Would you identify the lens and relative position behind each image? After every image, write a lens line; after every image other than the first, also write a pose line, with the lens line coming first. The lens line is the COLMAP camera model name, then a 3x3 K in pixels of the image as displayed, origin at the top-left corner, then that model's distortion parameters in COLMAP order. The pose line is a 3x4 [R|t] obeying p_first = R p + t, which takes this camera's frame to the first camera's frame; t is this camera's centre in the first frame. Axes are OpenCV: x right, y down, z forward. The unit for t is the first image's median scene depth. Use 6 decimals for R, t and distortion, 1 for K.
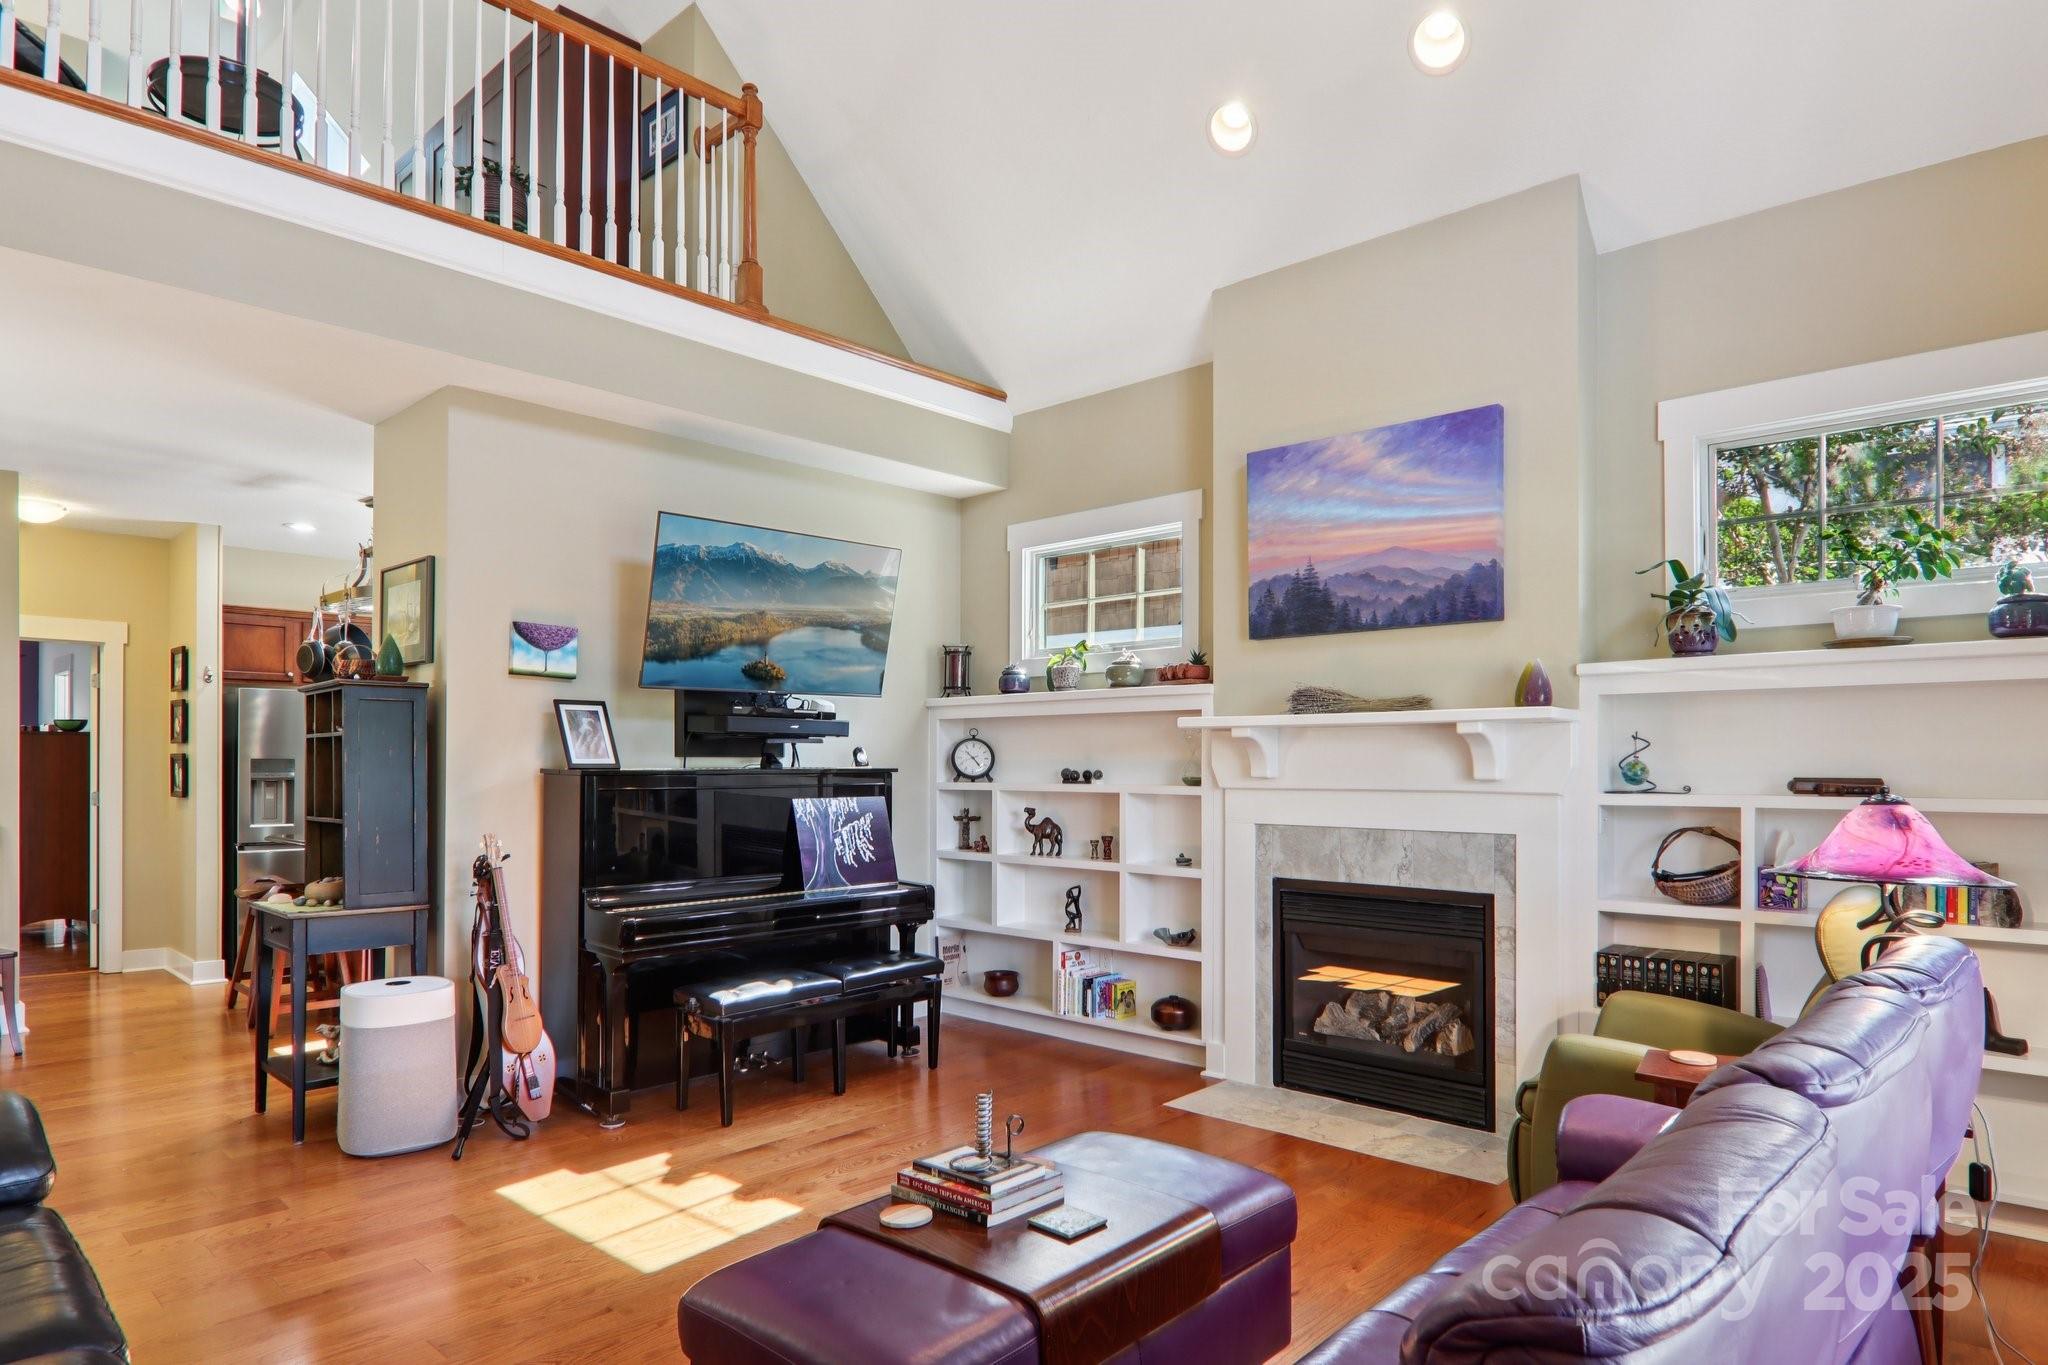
lens RADIAL K [[1164.9, 0, 1031.1], [0, 1164.9, 756.1], [0, 0, 1]] dist [-0.002503, -0.000299]
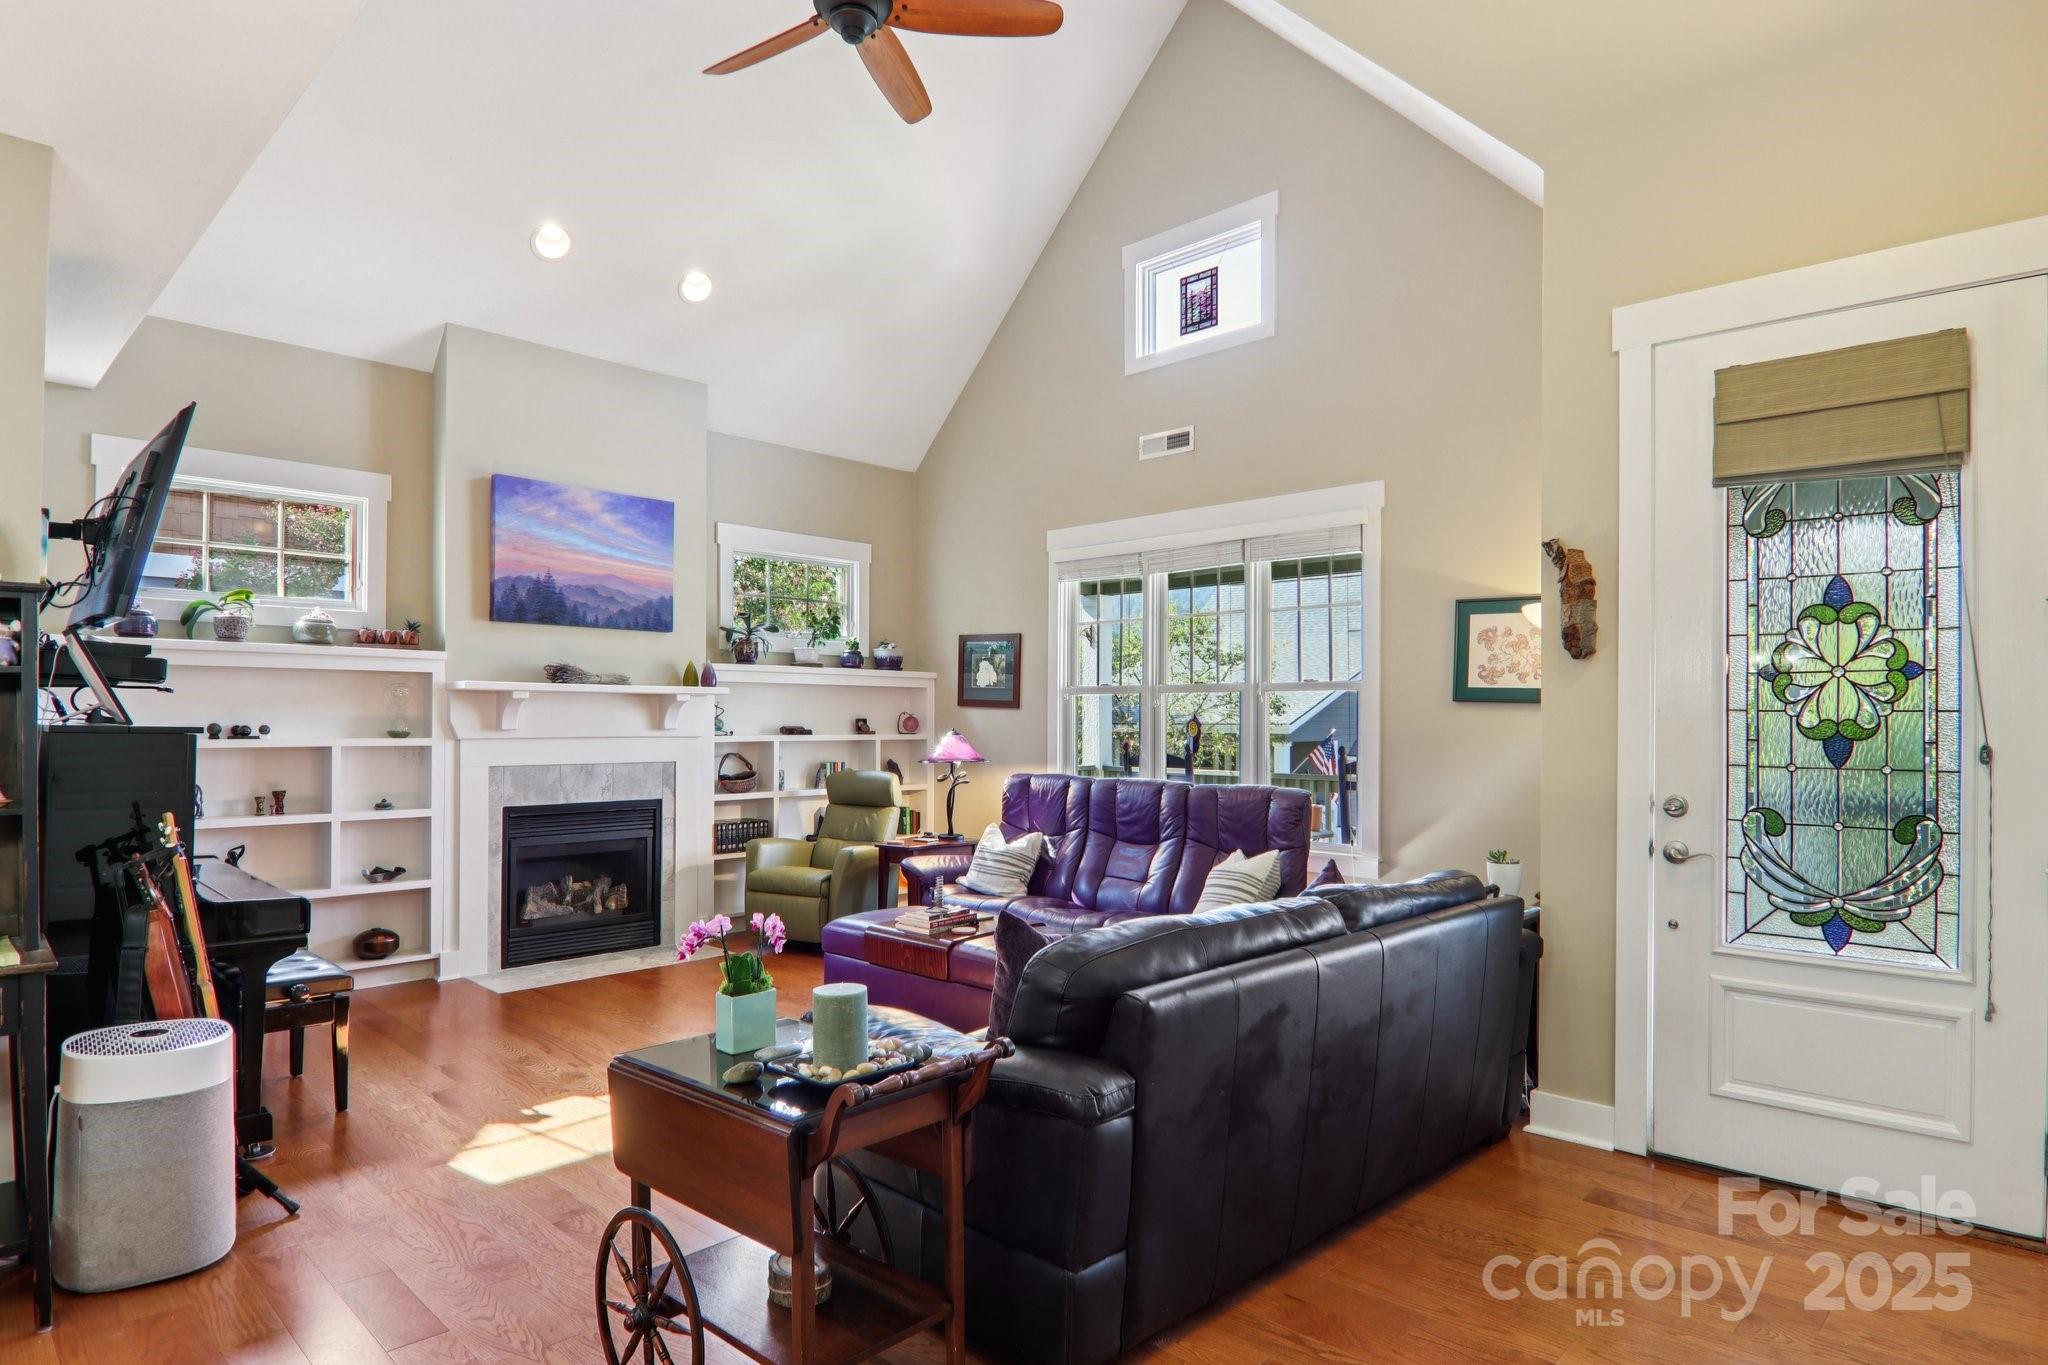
lens RADIAL K [[1136.3, 0, 1023.0], [0, 1136.3, 711.5], [0, 0, 1]] dist [0.003381, -0.019930]
pose [[0.022566, 0.007023, 0.999721, -1.086905], [-0.009507, 0.999932, -0.006810, 0.001509], [-0.999700, -0.009351, 0.022631, 0.417314]]
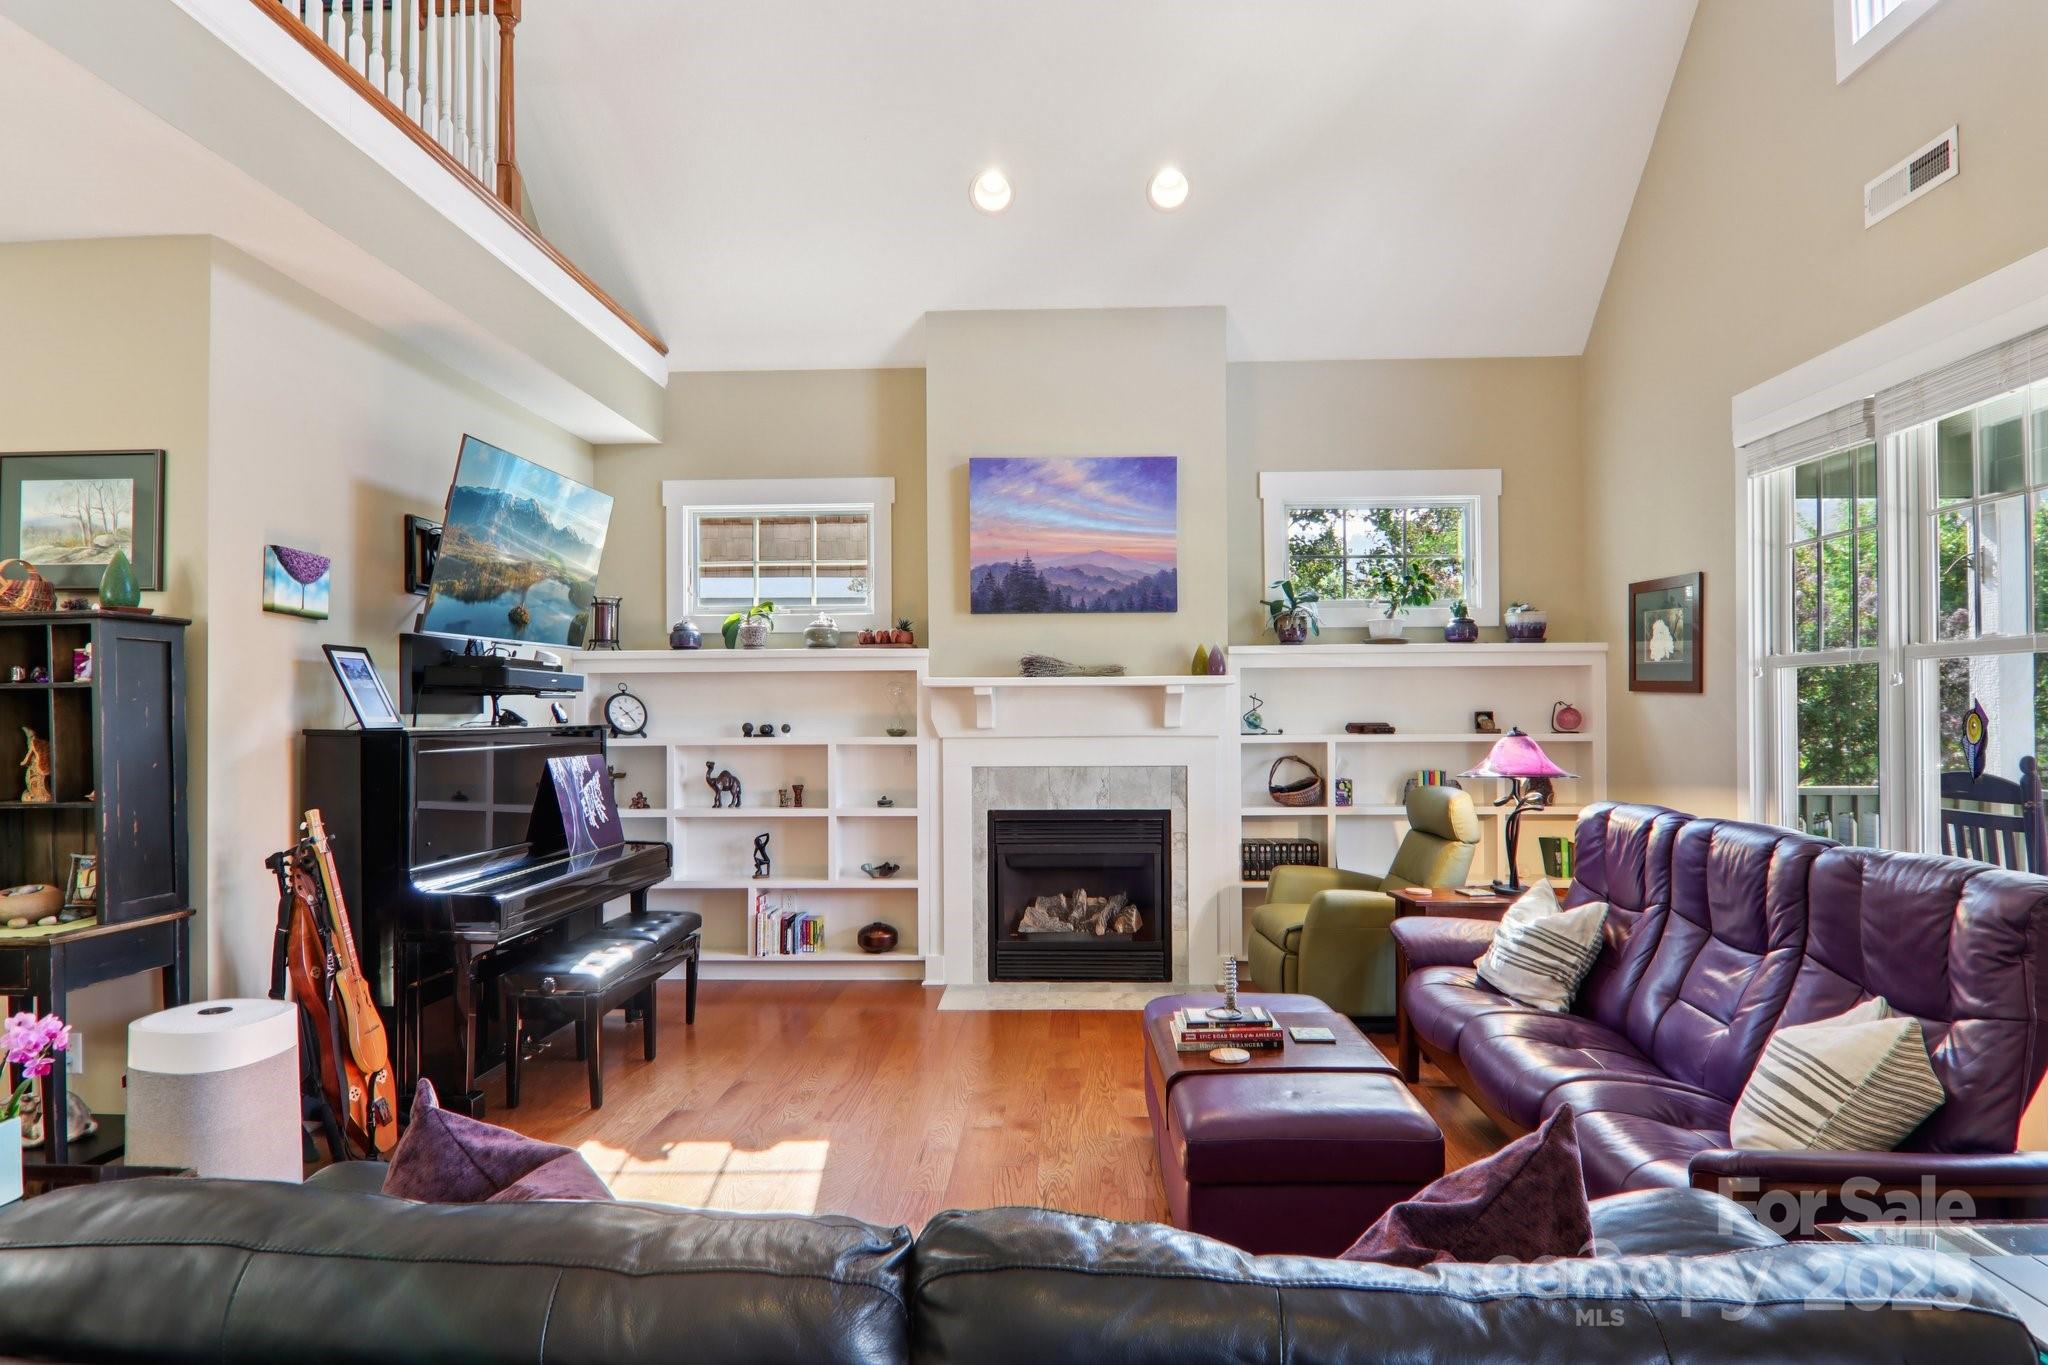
lens RADIAL K [[1136.3, 0, 1023.0], [0, 1136.3, 711.5], [0, 0, 1]] dist [0.003381, -0.019930]
pose [[0.760748, -0.004477, 0.649032, -0.559612], [0.002710, 0.999989, 0.003721, -0.003394], [-0.649041, -0.001072, 0.760752, 0.078345]]
